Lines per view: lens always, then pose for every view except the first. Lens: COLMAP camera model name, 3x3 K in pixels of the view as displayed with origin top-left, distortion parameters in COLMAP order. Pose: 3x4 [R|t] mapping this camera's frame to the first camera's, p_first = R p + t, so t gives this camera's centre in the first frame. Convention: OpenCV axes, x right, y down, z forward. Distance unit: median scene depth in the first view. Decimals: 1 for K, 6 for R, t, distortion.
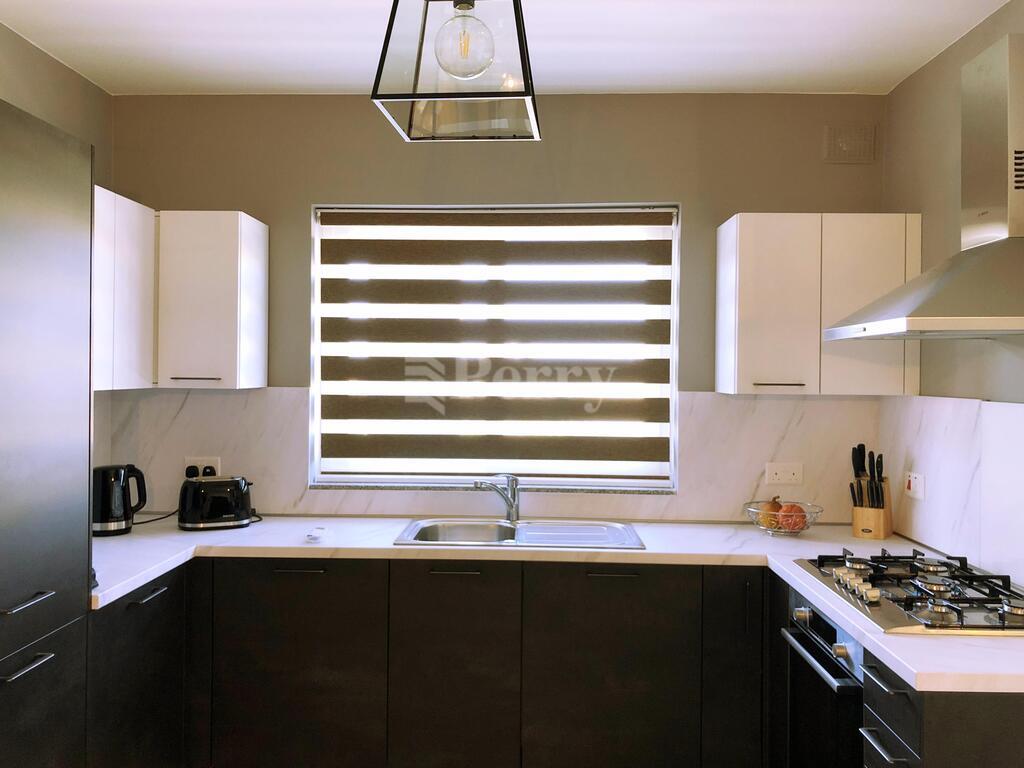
lens RADIAL K [[855.4, 0, 512.0], [0, 855.4, 384.0], [0, 0, 1]] dist [0.071012, -0.126741]
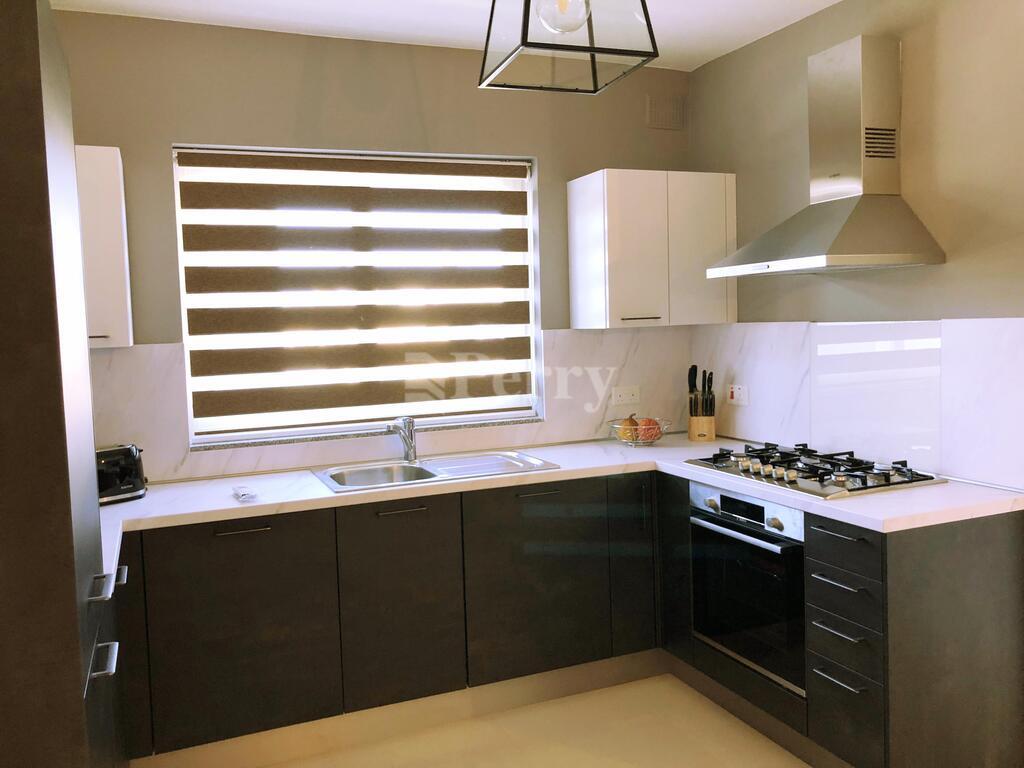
lens RADIAL K [[829.8, 0, 512.0], [0, 829.8, 384.0], [0, 0, 1]] dist [0.129018, -0.370944]
pose [[0.911371, -0.071620, 0.405308, -0.287408], [0.048019, 0.996521, 0.068113, 0.003530], [-0.408776, -0.042614, 0.911639, 0.028266]]
